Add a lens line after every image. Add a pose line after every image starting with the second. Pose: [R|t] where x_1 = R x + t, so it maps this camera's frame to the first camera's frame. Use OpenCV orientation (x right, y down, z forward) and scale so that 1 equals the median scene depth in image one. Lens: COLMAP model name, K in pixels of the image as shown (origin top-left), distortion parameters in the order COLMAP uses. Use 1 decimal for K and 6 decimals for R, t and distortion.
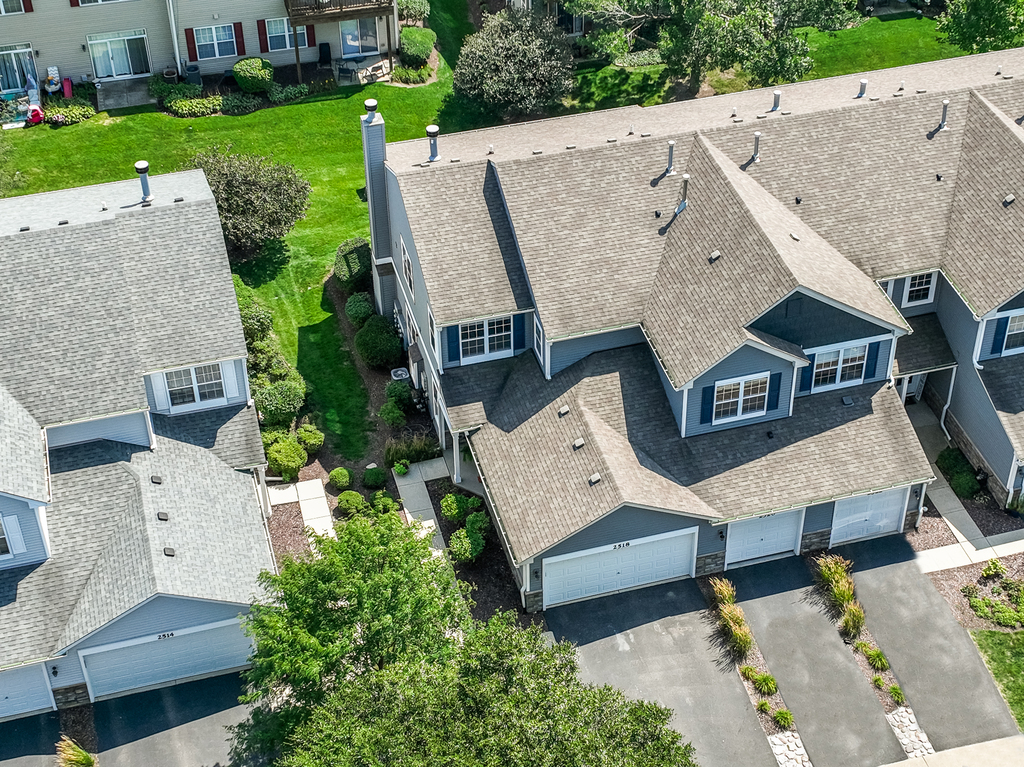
lens RADIAL K [[1710.6, 0, 517.1], [0, 1710.6, 382.3], [0, 0, 1]] dist [0.013849, 0.000000]
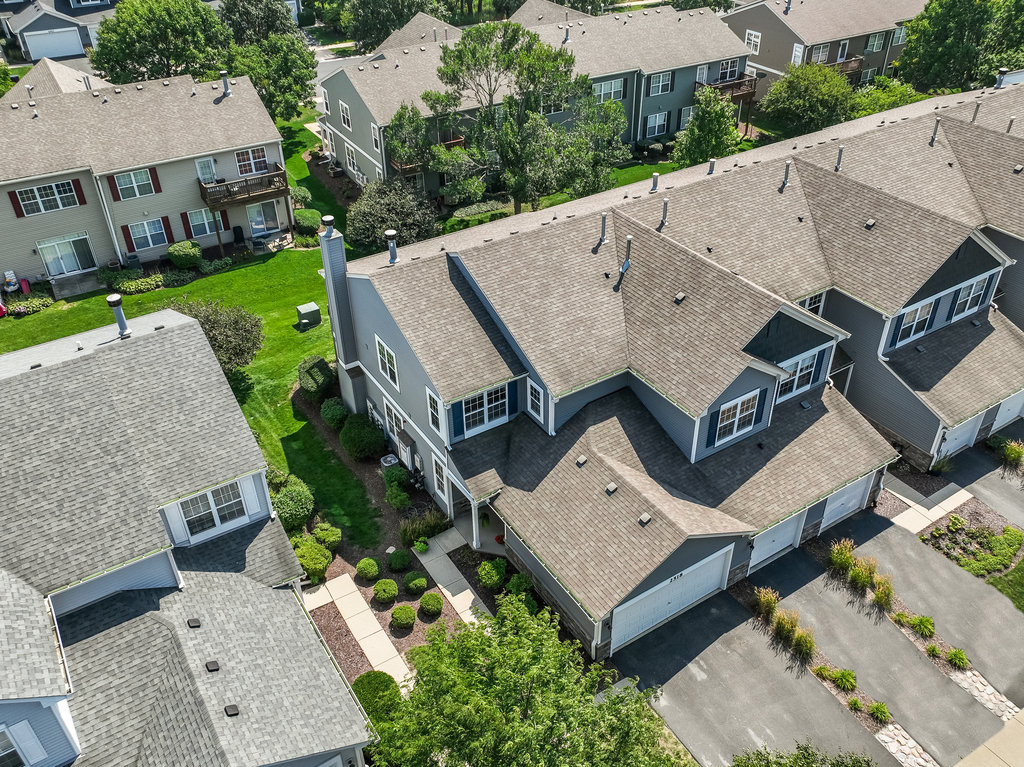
lens RADIAL K [[856.0, 0, 516.6], [0, 856.0, 382.6], [0, 0, 1]] dist [0.002715, 0.006313]
pose [[0.954335, -0.171019, 0.244944, -0.129975], [0.189731, 0.980308, -0.054767, -0.009069], [-0.230754, 0.098739, 0.967989, 0.485255]]
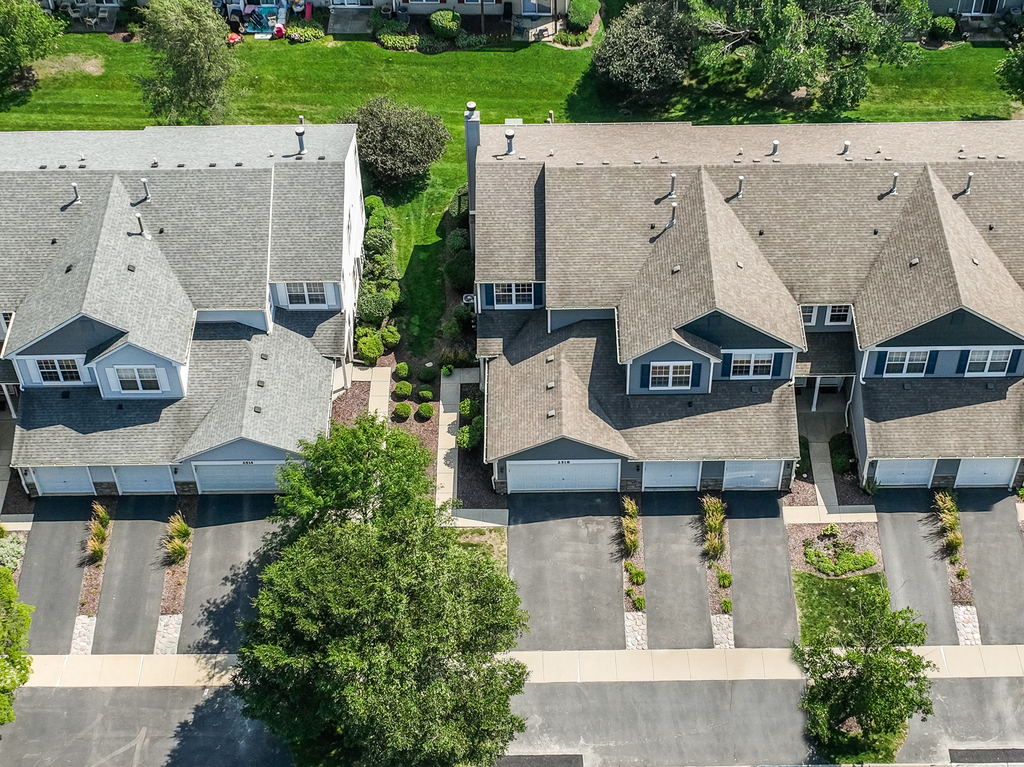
lens RADIAL K [[1710.6, 0, 509.6], [0, 1710.6, 382.3], [0, 0, 1]] dist [0.013849, 0.000000]
pose [[0.963293, 0.192101, -0.187519, 0.258674], [-0.164688, 0.974514, 0.152314, -0.170654], [0.211999, -0.115841, 0.970380, -0.369356]]
